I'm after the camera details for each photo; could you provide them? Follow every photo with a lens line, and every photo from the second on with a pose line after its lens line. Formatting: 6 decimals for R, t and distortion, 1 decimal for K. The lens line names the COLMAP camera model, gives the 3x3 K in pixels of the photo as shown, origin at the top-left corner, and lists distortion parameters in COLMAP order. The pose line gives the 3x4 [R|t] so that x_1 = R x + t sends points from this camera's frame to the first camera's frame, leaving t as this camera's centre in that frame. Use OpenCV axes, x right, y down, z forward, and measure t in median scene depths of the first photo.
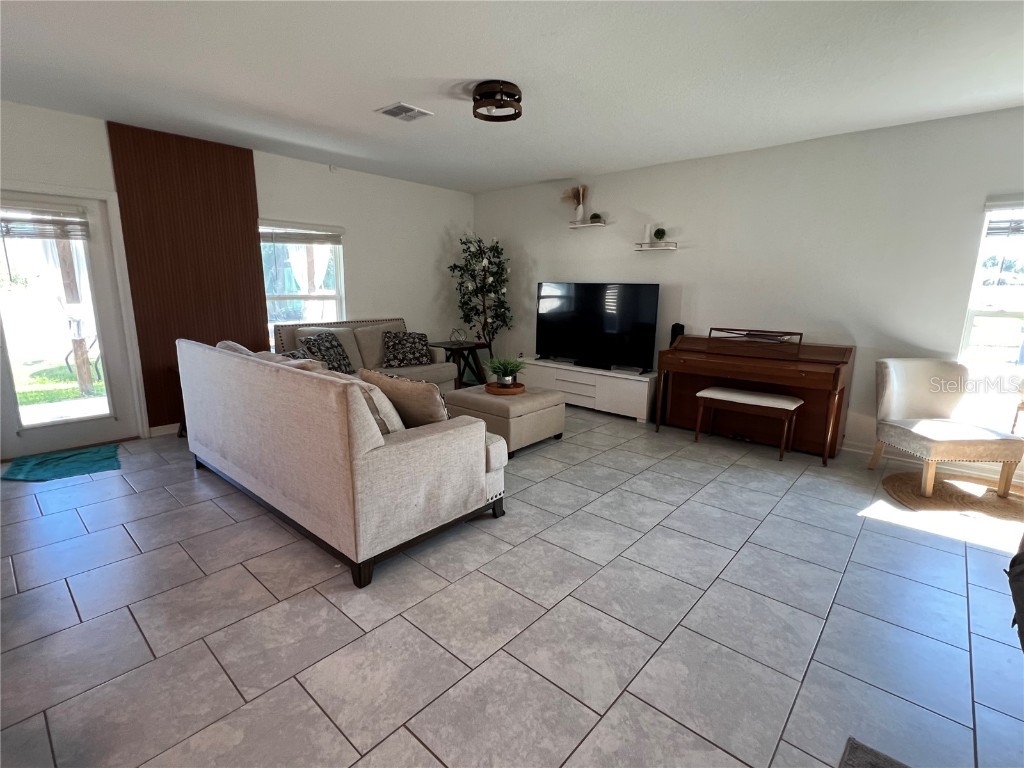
lens RADIAL K [[486.4, 0, 514.8], [0, 486.4, 381.2], [0, 0, 1]] dist [-0.003625, 0.000908]
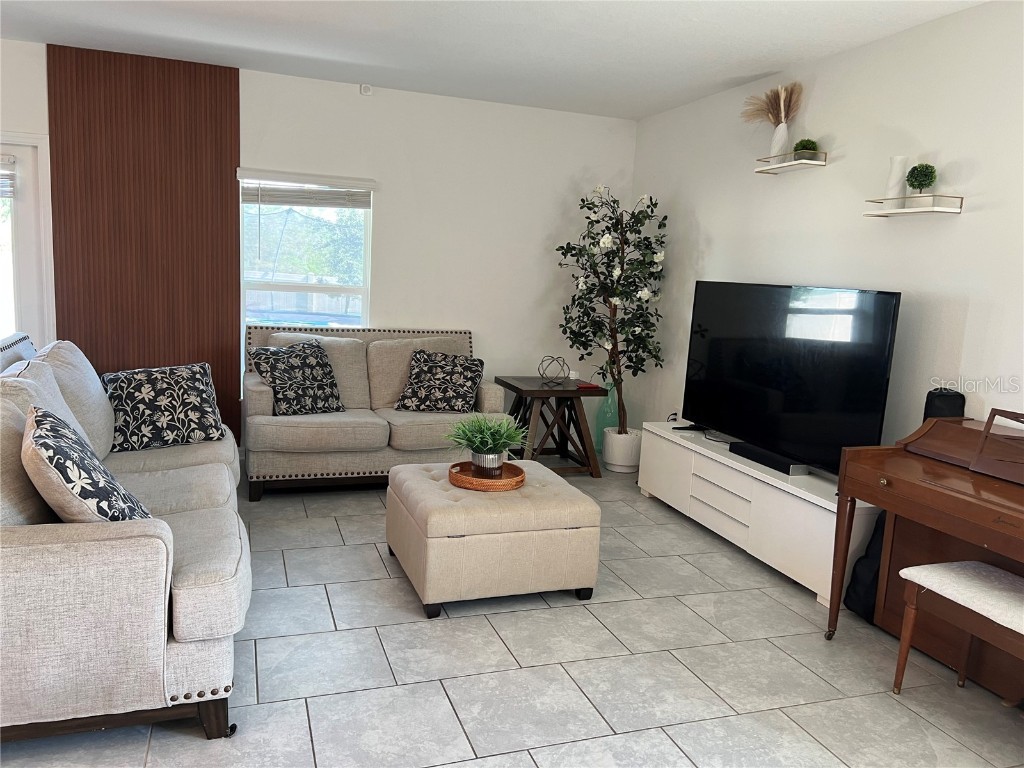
lens RADIAL K [[762.8, 0, 509.2], [0, 762.8, 387.0], [0, 0, 1]] dist [0.027649, -0.021632]
pose [[0.869570, 0.108003, -0.481854, 0.306631], [-0.136456, 0.990349, -0.024277, -0.050743], [0.474581, 0.086862, 0.875915, 0.235475]]
